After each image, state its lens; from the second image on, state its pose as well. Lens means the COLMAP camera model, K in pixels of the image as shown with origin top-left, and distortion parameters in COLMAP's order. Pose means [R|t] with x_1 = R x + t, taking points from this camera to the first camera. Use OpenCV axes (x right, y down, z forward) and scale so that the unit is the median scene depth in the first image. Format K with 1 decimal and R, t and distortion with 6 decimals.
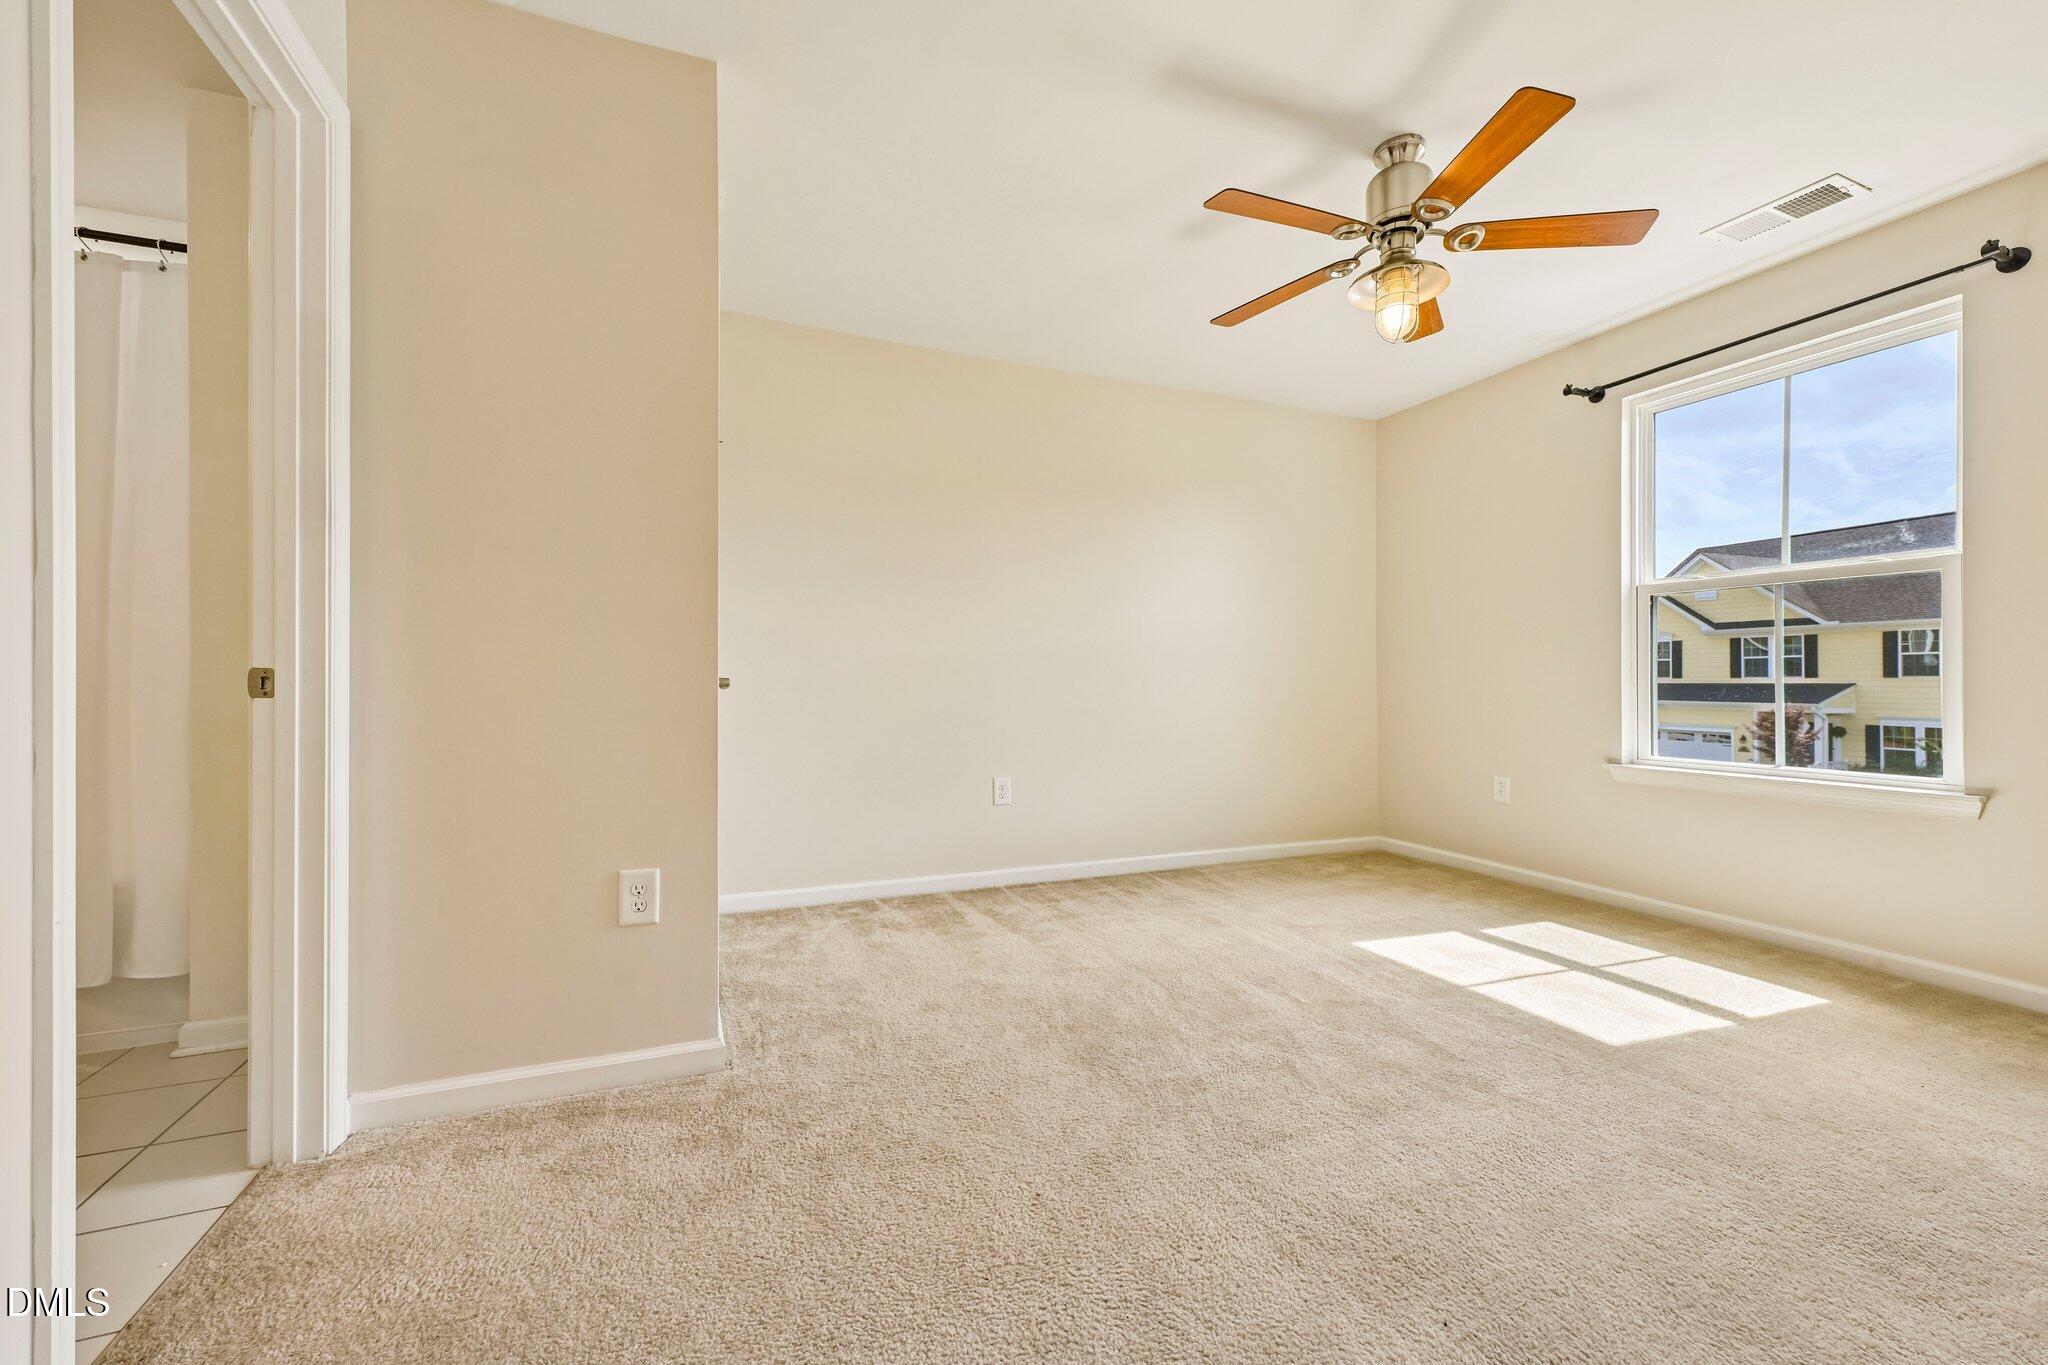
lens RADIAL K [[801.5, 0, 1024.0], [0, 801.5, 682.5], [0, 0, 1]] dist [-0.003291, -0.000540]
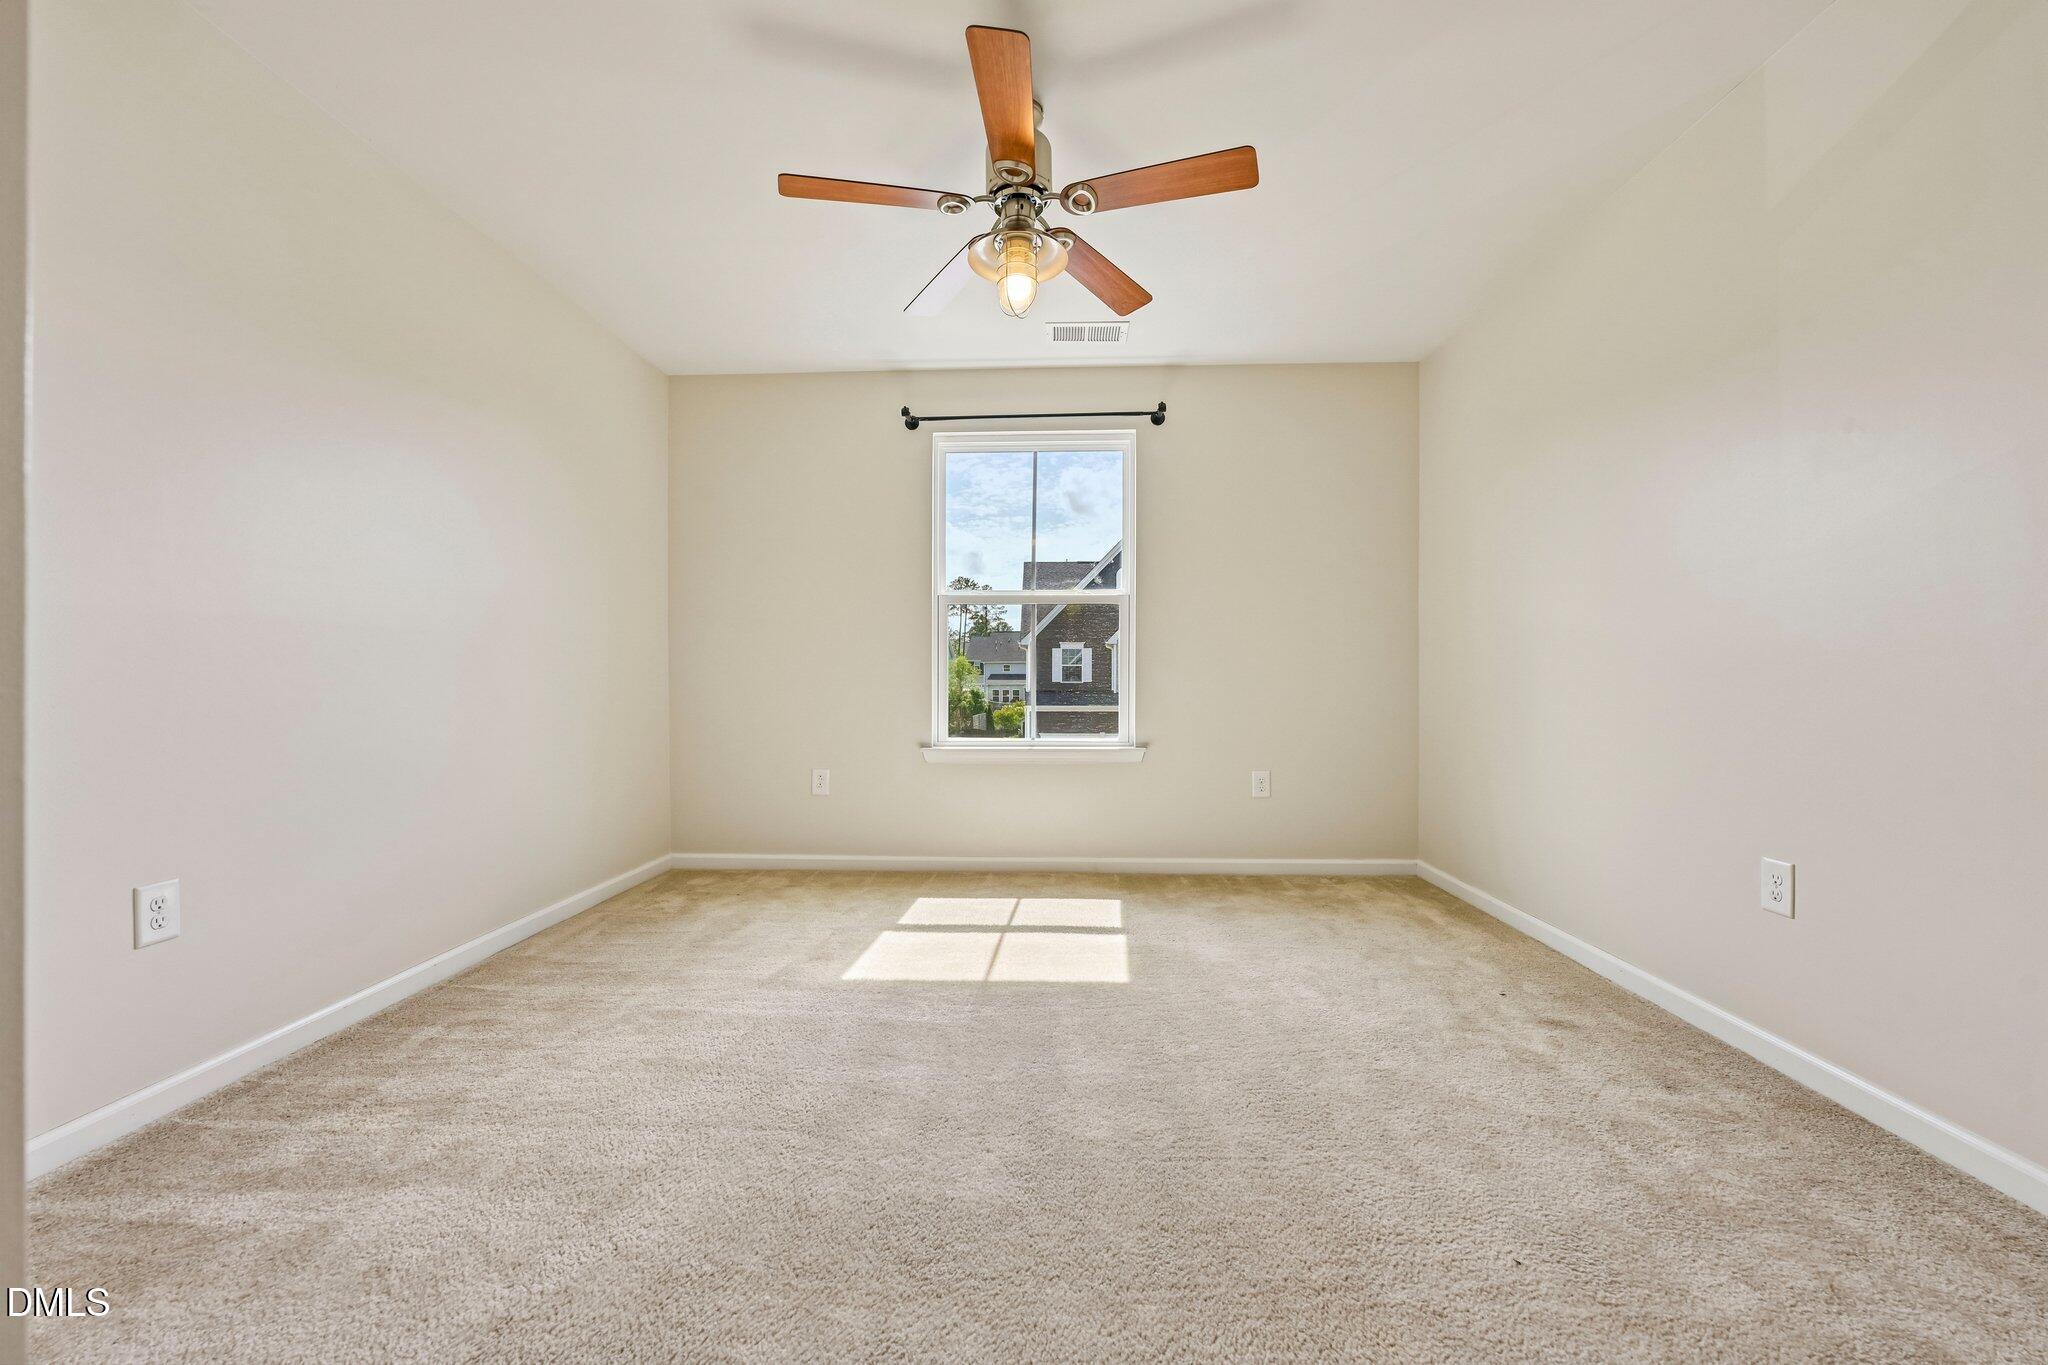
lens RADIAL K [[801.5, 0, 1024.0], [0, 801.5, 682.5], [0, 0, 1]] dist [-0.003291, -0.000540]
pose [[0.424656, -0.006916, 0.905328, -0.277867], [0.001009, 0.999974, 0.007165, -0.001000], [-0.905354, -0.002129, 0.424652, 0.424125]]
